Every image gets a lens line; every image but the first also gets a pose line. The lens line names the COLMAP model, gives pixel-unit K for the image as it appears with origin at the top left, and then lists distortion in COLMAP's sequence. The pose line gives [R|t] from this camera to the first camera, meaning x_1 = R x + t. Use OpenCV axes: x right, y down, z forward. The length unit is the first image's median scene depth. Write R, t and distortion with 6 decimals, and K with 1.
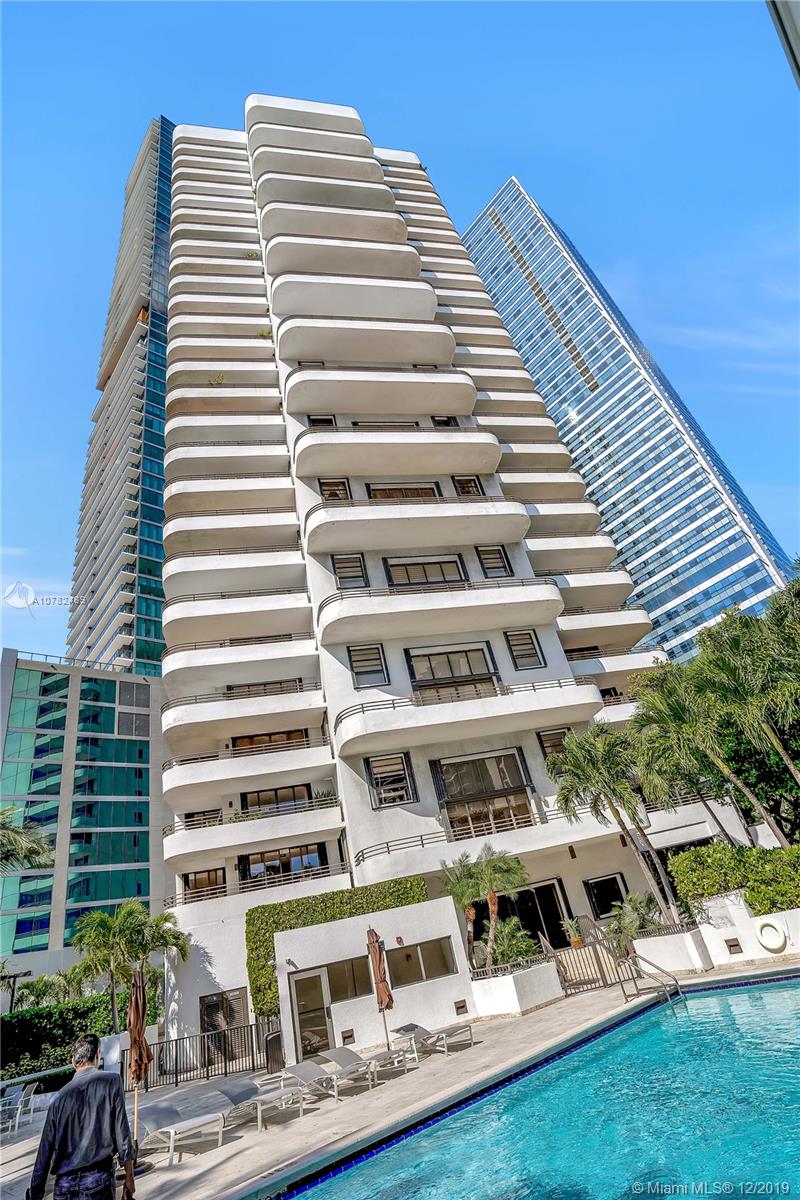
lens RADIAL K [[605.8, 0, 398.1], [0, 605.8, 592.9], [0, 0, 1]] dist [-0.072412, 0.031152]
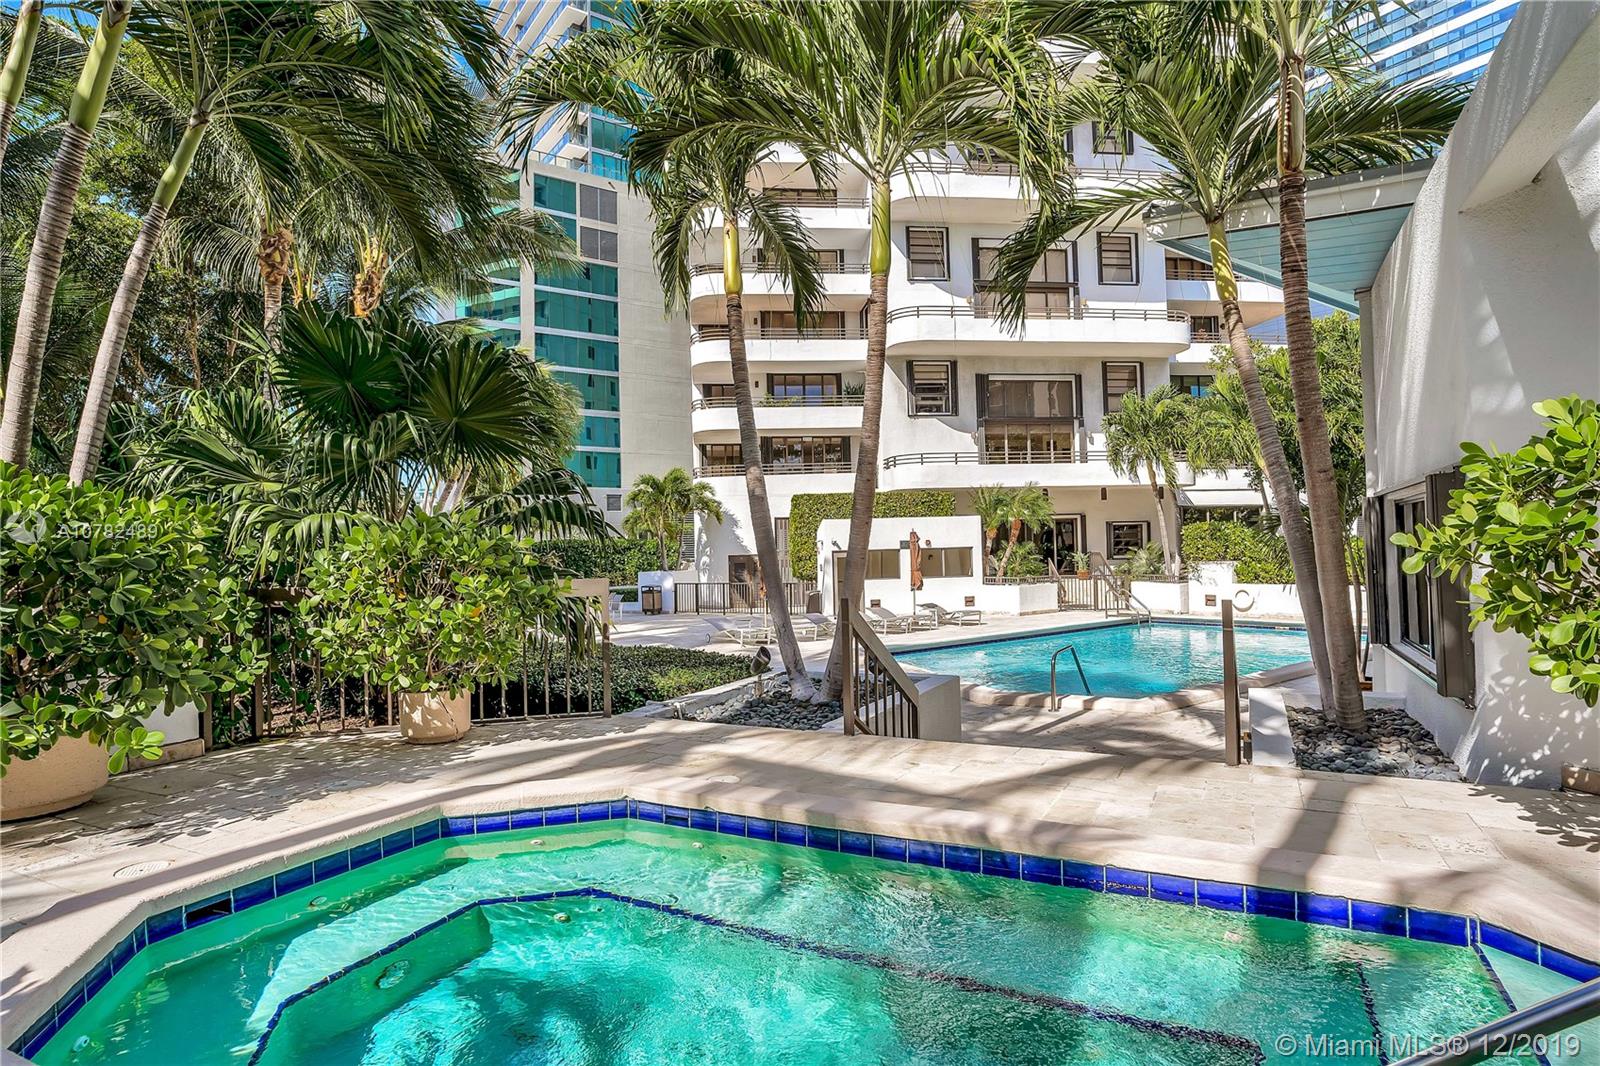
lens RADIAL K [[874.8, 0, 793.6], [0, 874.8, 534.7], [0, 0, 1]] dist [-0.055512, 0.031318]
pose [[0.981612, 0.175145, -0.075910, -0.077253], [-0.111402, 0.848547, 0.517259, -0.167883], [0.155008, -0.499291, 0.852456, -0.291440]]
